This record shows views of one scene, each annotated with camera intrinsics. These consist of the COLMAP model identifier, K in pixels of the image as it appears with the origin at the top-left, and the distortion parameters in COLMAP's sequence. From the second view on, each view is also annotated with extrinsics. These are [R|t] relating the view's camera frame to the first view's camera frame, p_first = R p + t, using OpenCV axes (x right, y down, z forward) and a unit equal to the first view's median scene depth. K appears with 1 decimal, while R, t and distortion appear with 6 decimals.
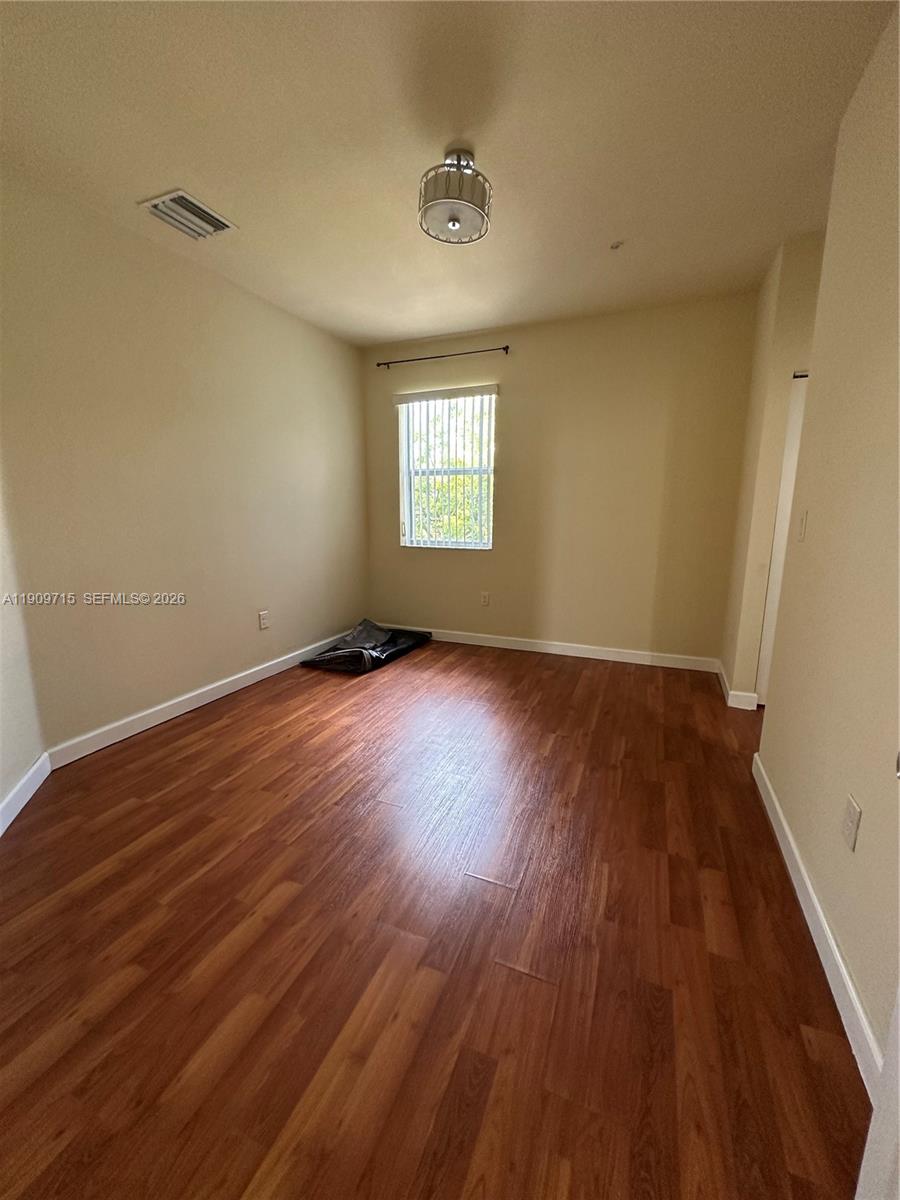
lens RADIAL K [[480.9, 0, 456.8], [0, 480.9, 601.3], [0, 0, 1]] dist [-0.007689, 0.001736]
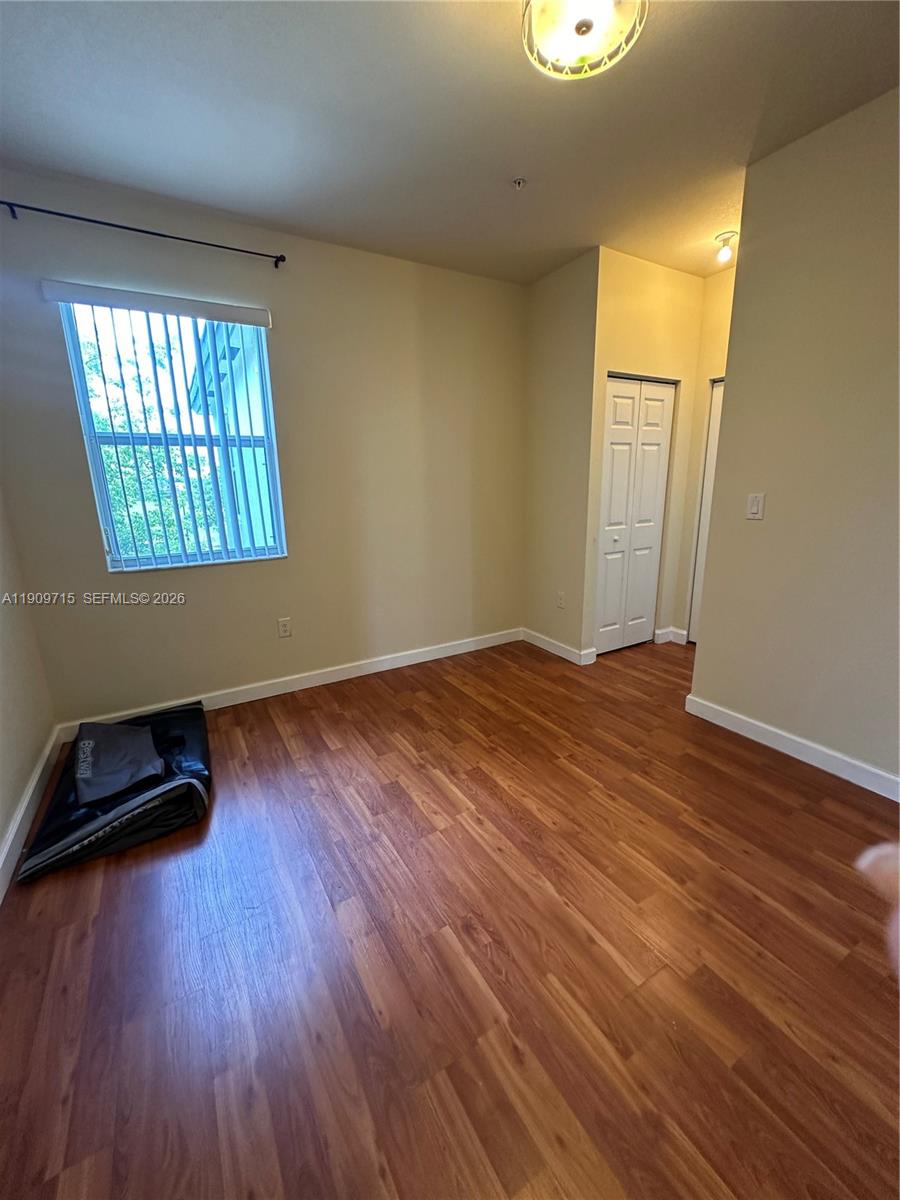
lens RADIAL K [[480.9, 0, 455.4], [0, 480.9, 597.1], [0, 0, 1]] dist [-0.007689, 0.001736]
pose [[0.594799, -0.205183, 0.777247, -0.374797], [0.166877, 0.977330, 0.130298, -0.111525], [-0.786362, 0.052204, 0.615556, 0.421710]]
